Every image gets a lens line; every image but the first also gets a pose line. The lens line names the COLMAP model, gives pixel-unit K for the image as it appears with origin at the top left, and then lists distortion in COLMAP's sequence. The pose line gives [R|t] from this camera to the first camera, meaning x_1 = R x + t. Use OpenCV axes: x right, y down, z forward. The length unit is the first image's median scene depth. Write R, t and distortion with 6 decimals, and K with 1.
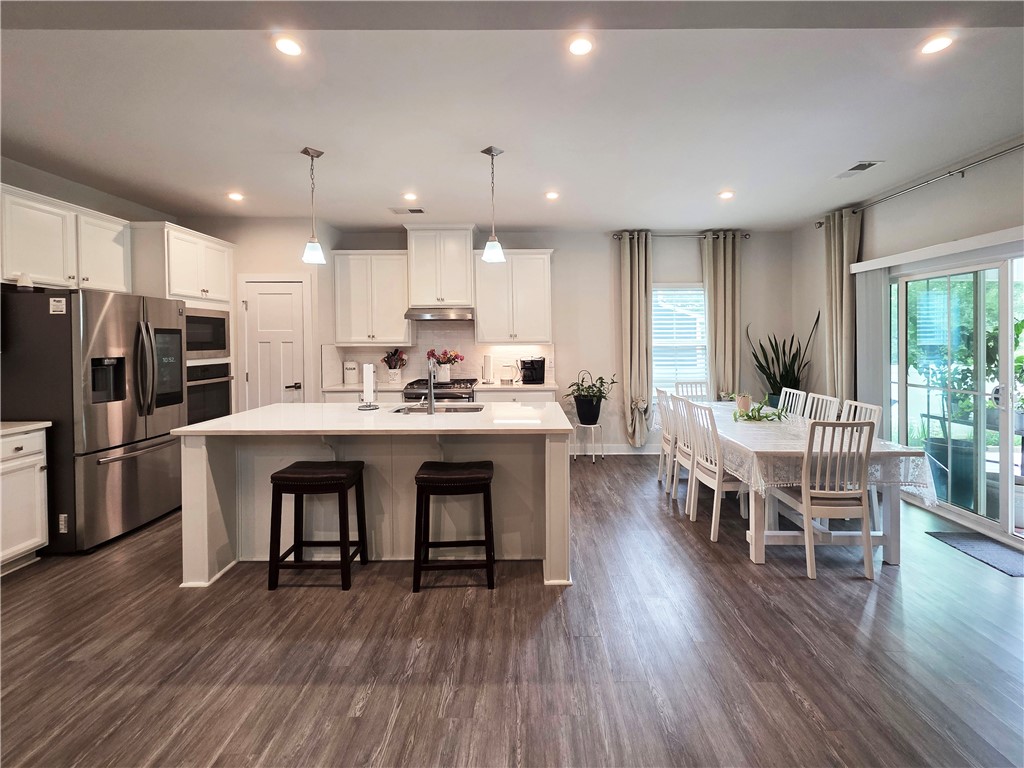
lens RADIAL K [[436.1, 0, 514.7], [0, 436.1, 330.7], [0, 0, 1]] dist [0.002408, 0.000143]
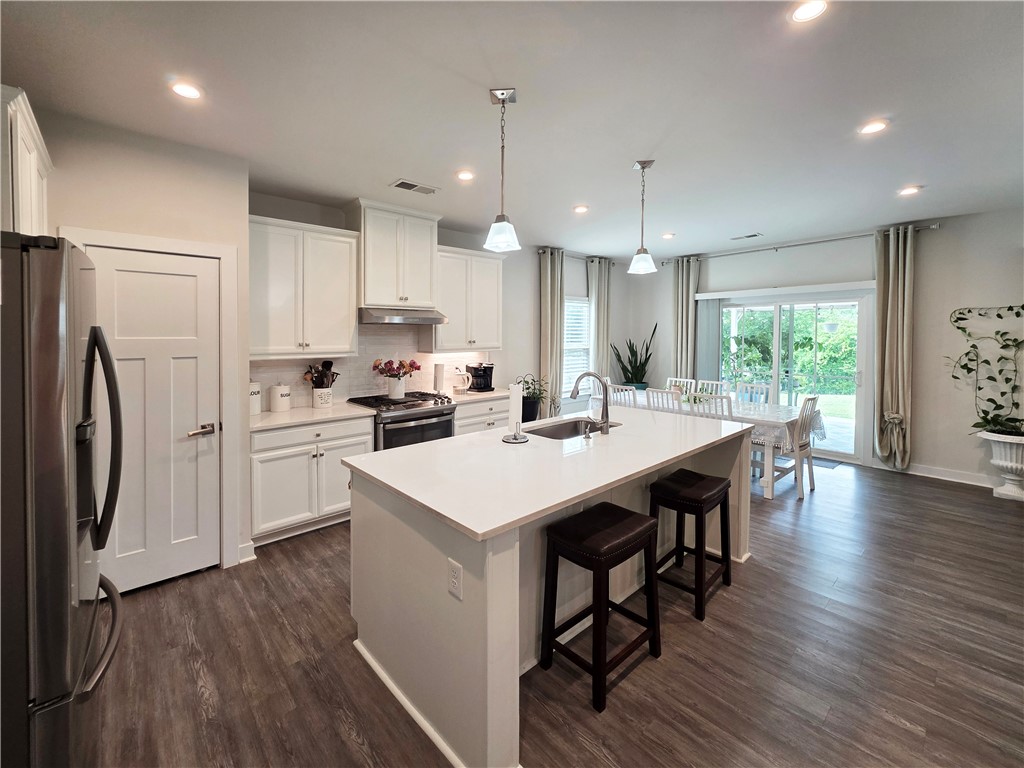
lens RADIAL K [[406.6, 0, 515.8], [0, 406.6, 334.7], [0, 0, 1]] dist [0.002275, 0.000164]
pose [[0.751924, 0.001071, 0.659249, -0.516976], [-0.010223, 0.999897, 0.010036, -0.013648], [-0.659170, -0.014286, 0.751858, 0.279622]]
